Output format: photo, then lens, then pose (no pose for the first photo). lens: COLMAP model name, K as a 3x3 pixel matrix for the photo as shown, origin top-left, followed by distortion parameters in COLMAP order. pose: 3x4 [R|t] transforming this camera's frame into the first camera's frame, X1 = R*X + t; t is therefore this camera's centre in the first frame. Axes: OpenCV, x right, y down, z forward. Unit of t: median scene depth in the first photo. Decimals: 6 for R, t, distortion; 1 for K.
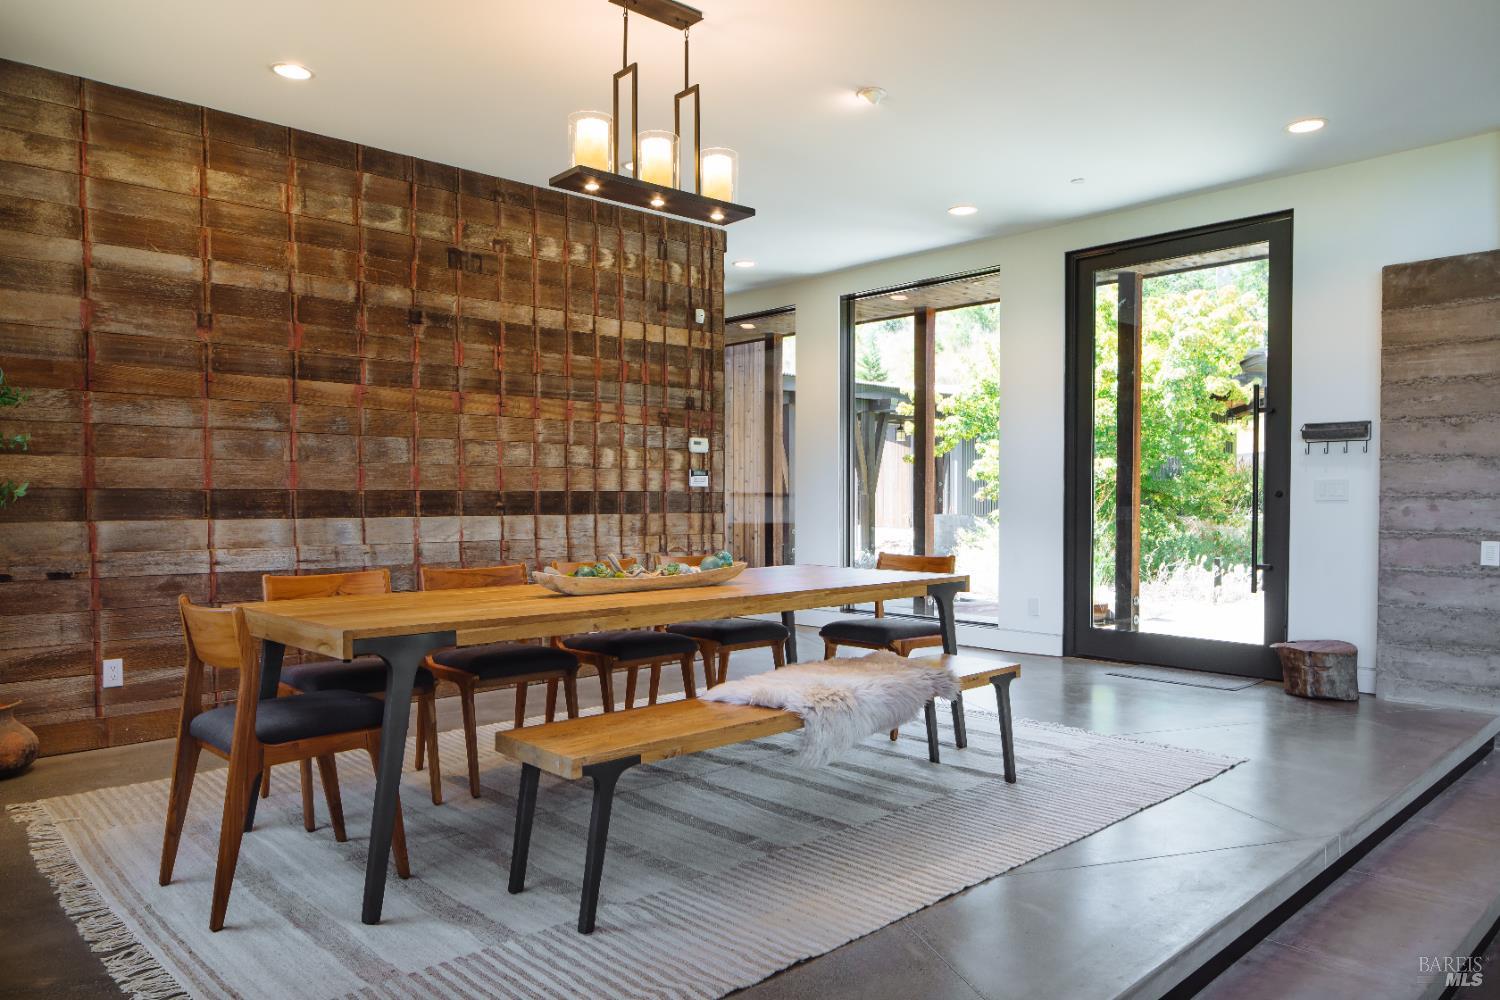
lens RADIAL K [[1024.7, 0, 753.0], [0, 1024.7, 504.9], [0, 0, 1]] dist [-0.004239, -0.002411]
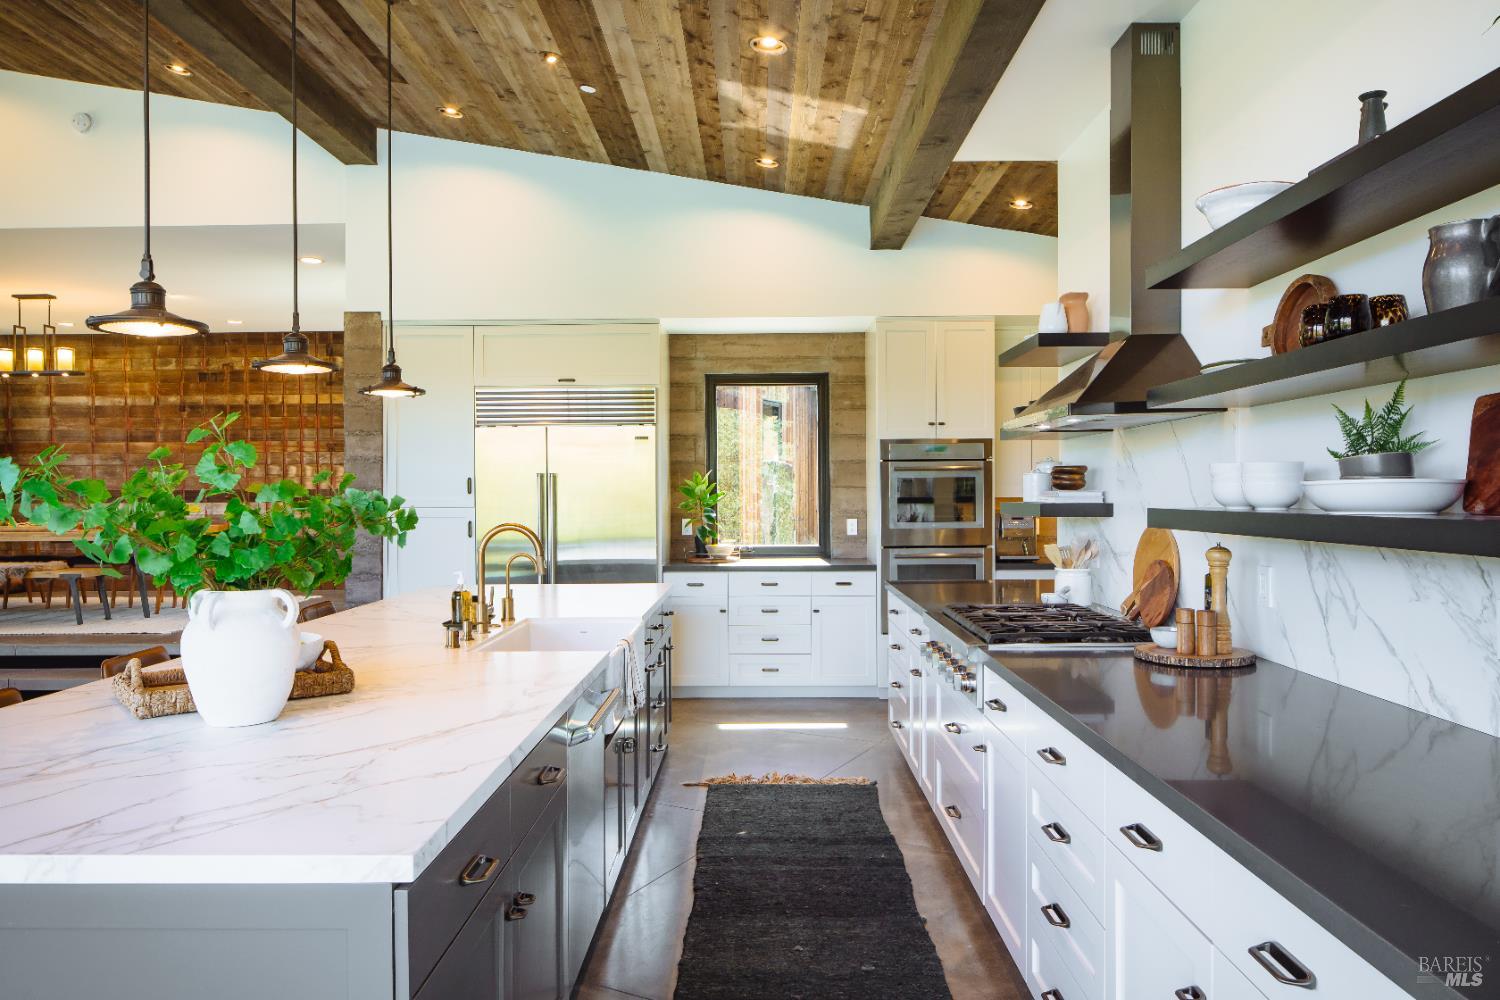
lens RADIAL K [[1024.7, 0, 741.5], [0, 1024.7, 499.1], [0, 0, 1]] dist [-0.004239, -0.002411]
pose [[0.708949, -0.006496, -0.705229, 2.045061], [0.000840, 0.999965, -0.008366, 0.023928], [0.705259, 0.005339, 0.708930, 0.326782]]
